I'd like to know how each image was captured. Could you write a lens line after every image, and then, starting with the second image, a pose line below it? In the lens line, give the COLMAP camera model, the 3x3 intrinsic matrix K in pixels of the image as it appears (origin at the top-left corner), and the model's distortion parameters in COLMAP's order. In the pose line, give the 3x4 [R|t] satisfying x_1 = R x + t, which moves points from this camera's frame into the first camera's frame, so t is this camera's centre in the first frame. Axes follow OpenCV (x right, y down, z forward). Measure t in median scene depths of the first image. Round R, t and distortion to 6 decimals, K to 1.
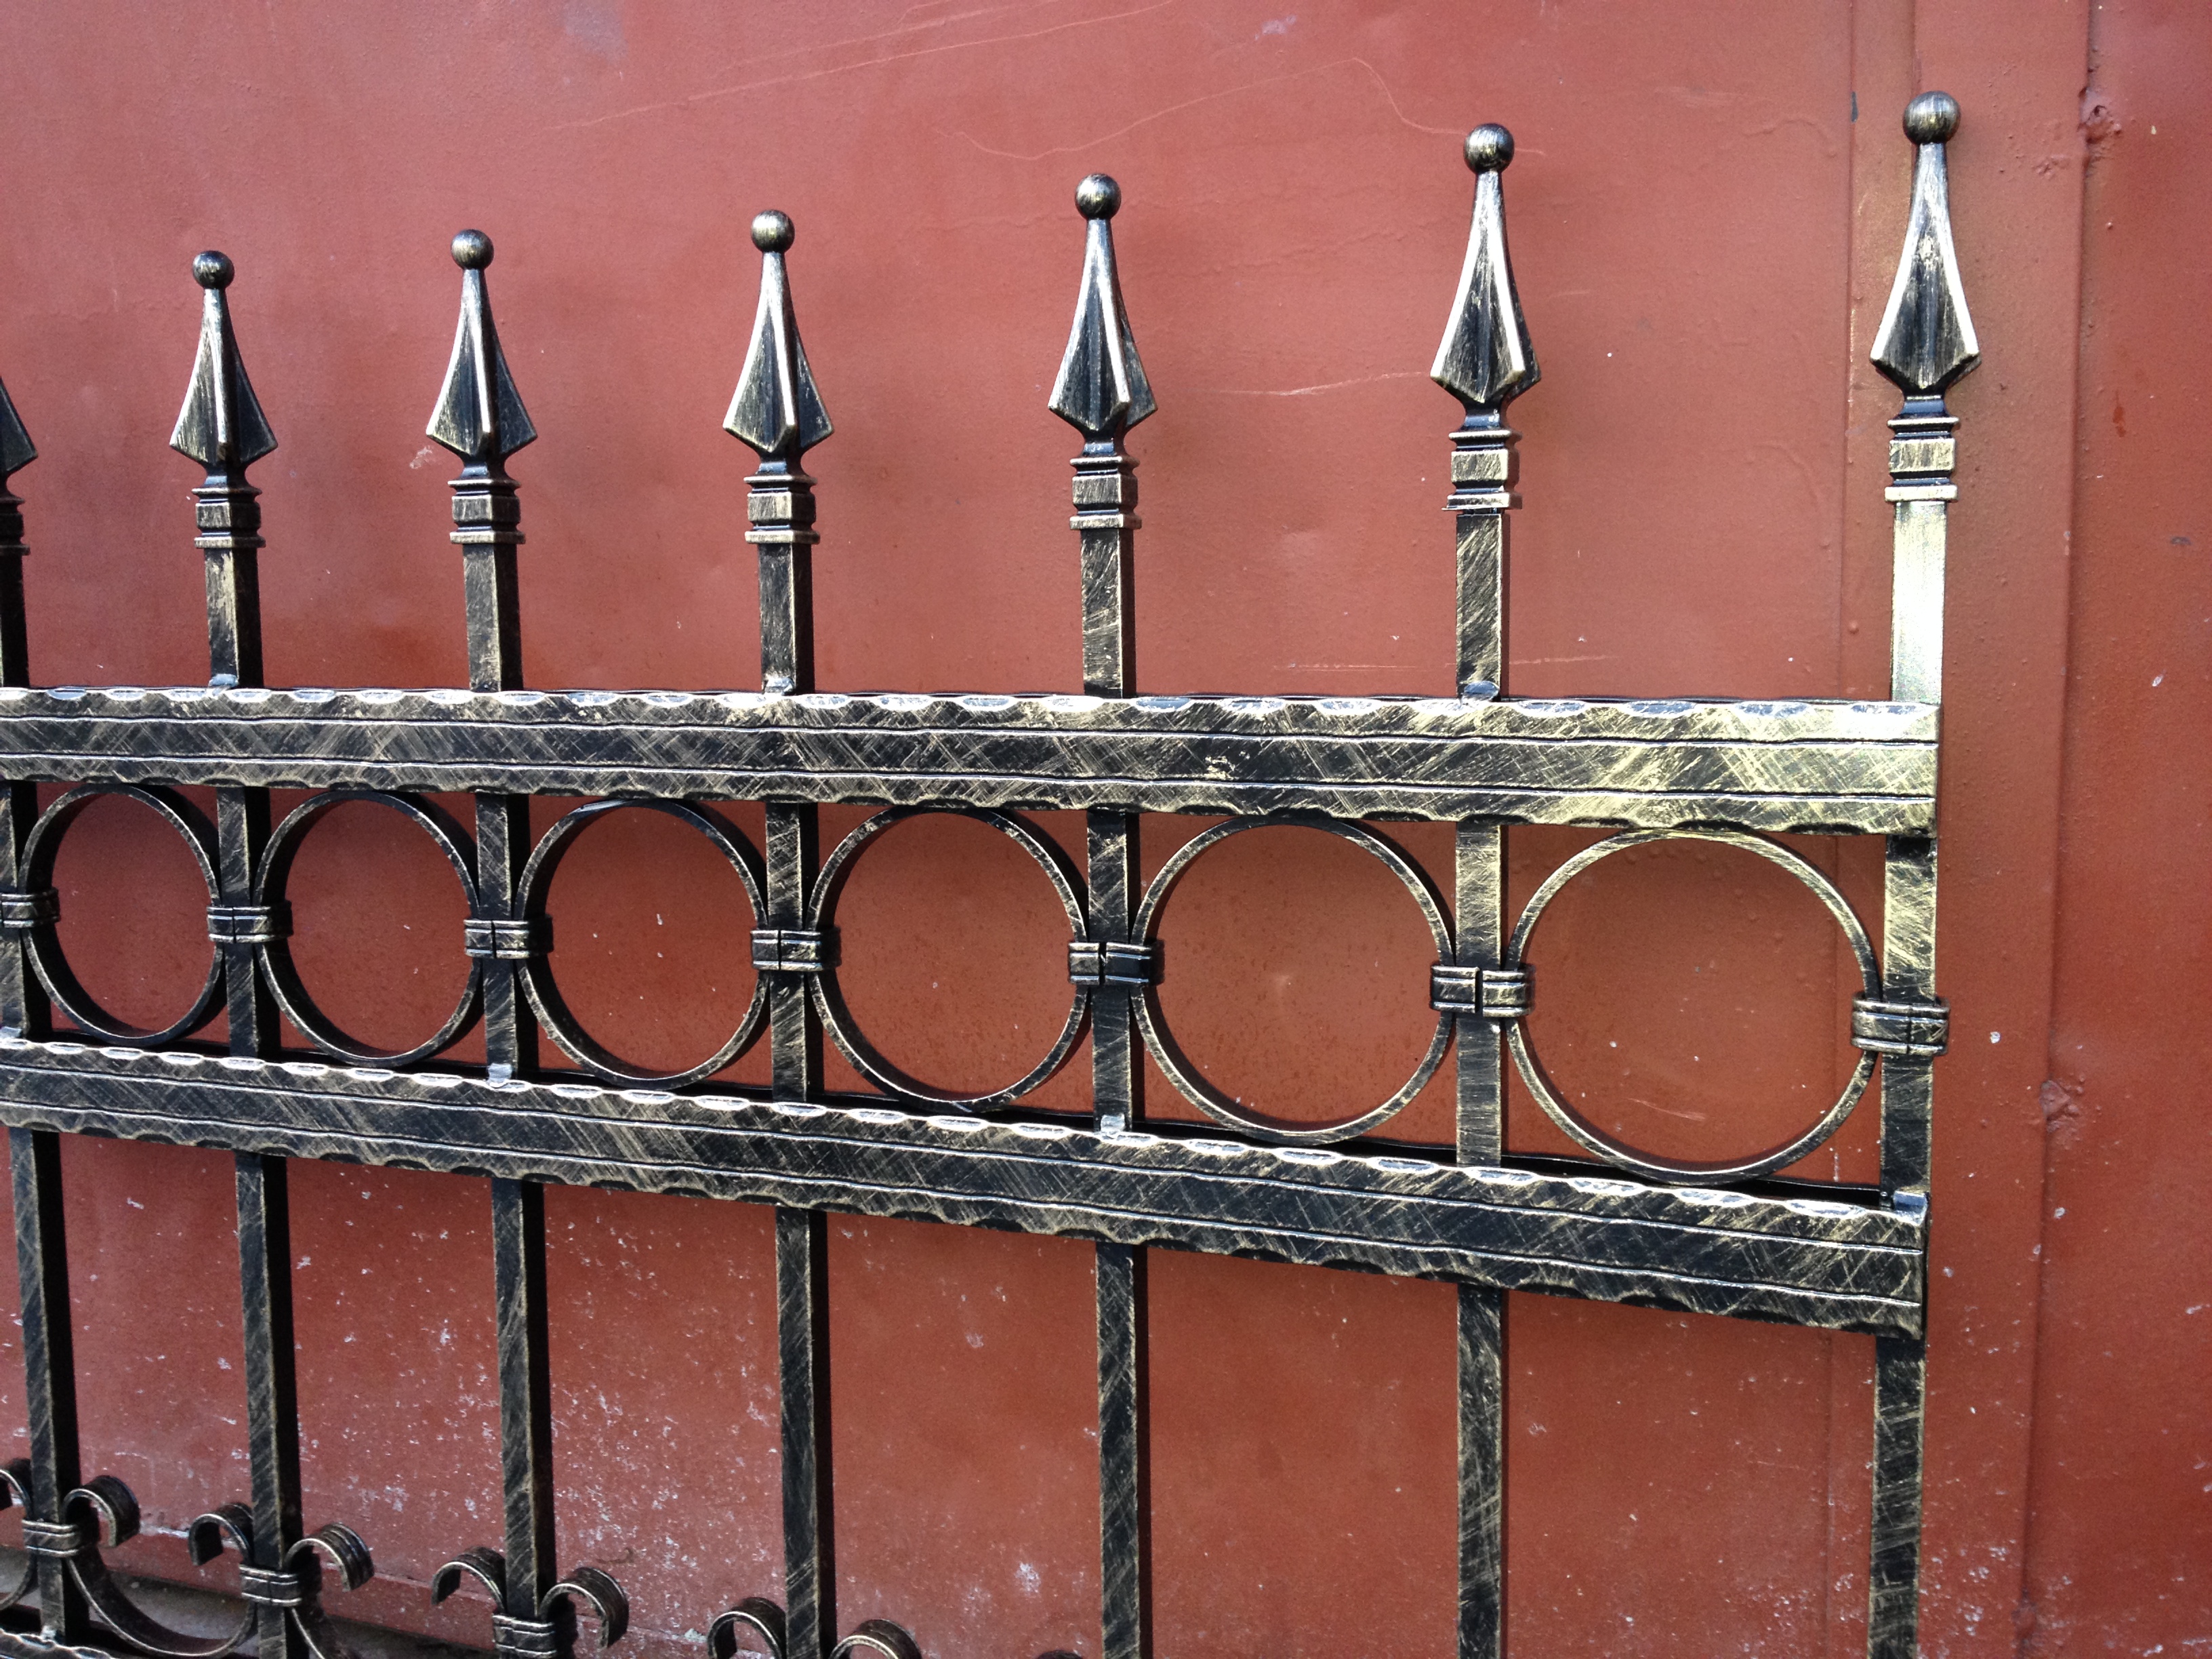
lens RADIAL K [[2098.9, 0, 1064.0], [0, 2098.9, 827.2], [0, 0, 1]] dist [0.141867, -0.368673]
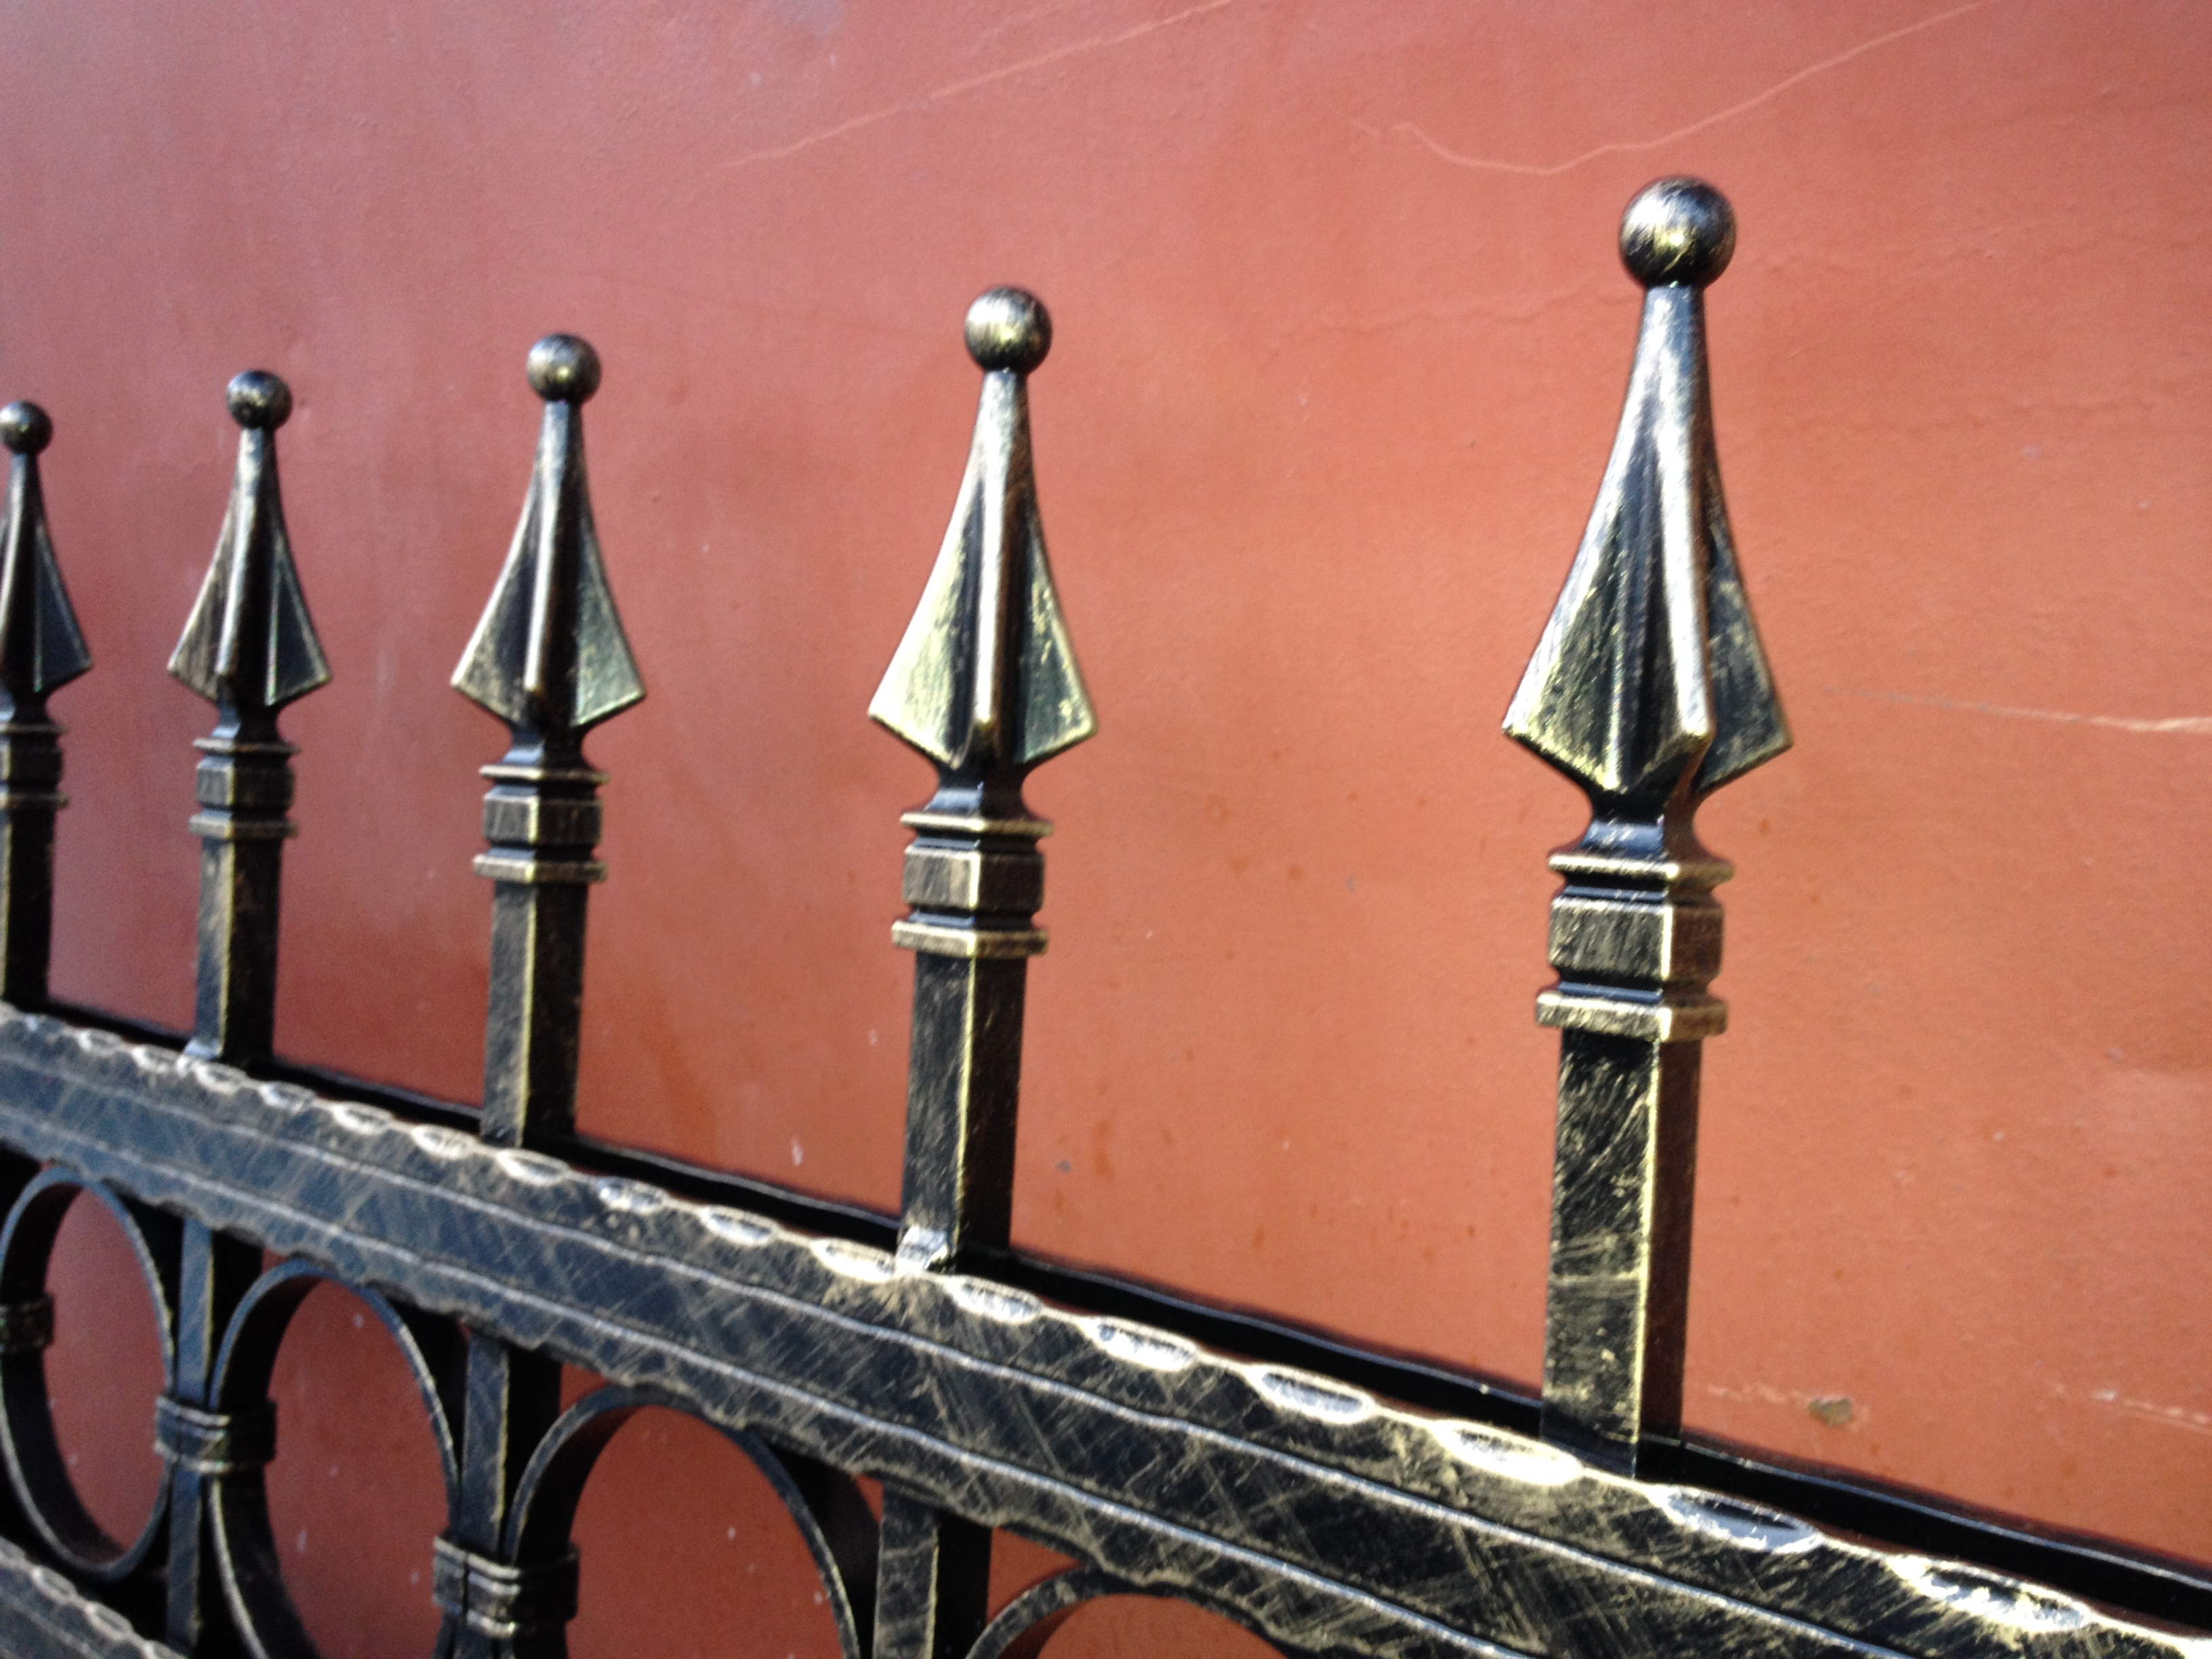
lens RADIAL K [[2098.9, 0, 1064.0], [0, 2098.9, 827.2], [0, 0, 1]] dist [0.141867, -0.368673]
pose [[0.945060, 0.079729, -0.317026, 0.040913], [-0.105384, 0.992332, -0.064590, -0.135120], [0.309445, 0.094451, 0.946215, 0.546523]]
